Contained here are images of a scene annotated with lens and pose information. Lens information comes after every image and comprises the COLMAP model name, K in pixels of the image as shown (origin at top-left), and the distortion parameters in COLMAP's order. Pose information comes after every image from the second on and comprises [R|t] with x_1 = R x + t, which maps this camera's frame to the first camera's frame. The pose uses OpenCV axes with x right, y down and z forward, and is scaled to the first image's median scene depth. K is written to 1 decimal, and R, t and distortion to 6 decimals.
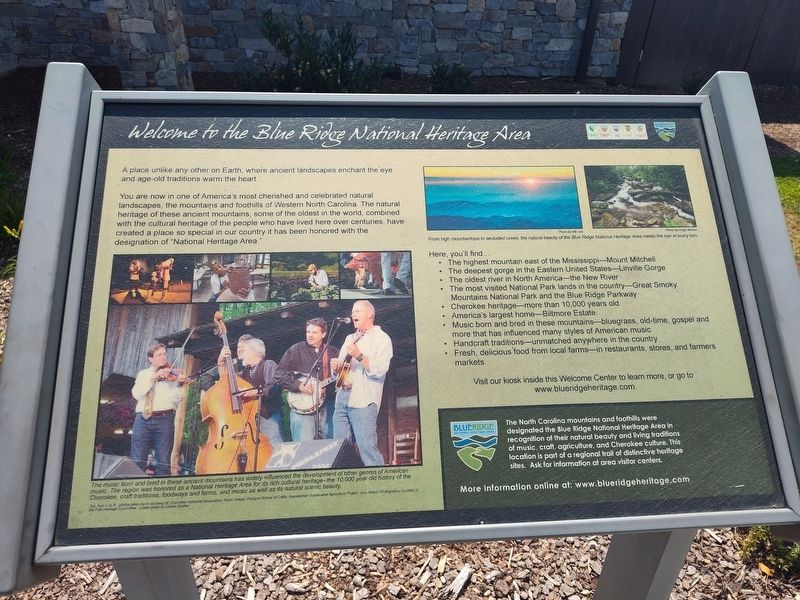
lens RADIAL K [[547.5, 0, 400.0], [0, 547.5, 300.0], [0, 0, 1]] dist [0.021867, -0.069185]
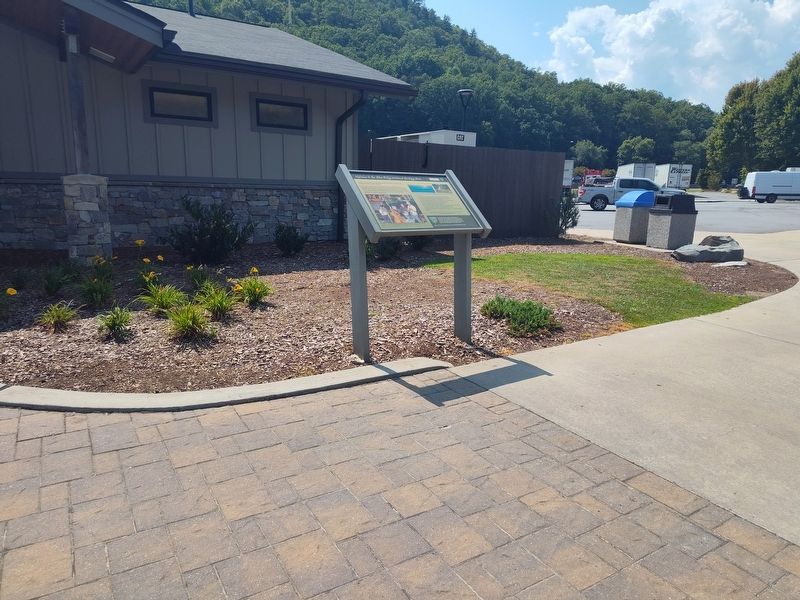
lens RADIAL K [[547.5, 0, 400.0], [0, 547.5, 300.0], [0, 0, 1]] dist [0.021867, -0.069185]
pose [[0.865039, -0.100565, 0.491523, -2.608343], [0.272882, 0.916424, -0.292749, 2.218682], [-0.421003, 0.387366, 0.820185, -2.743681]]
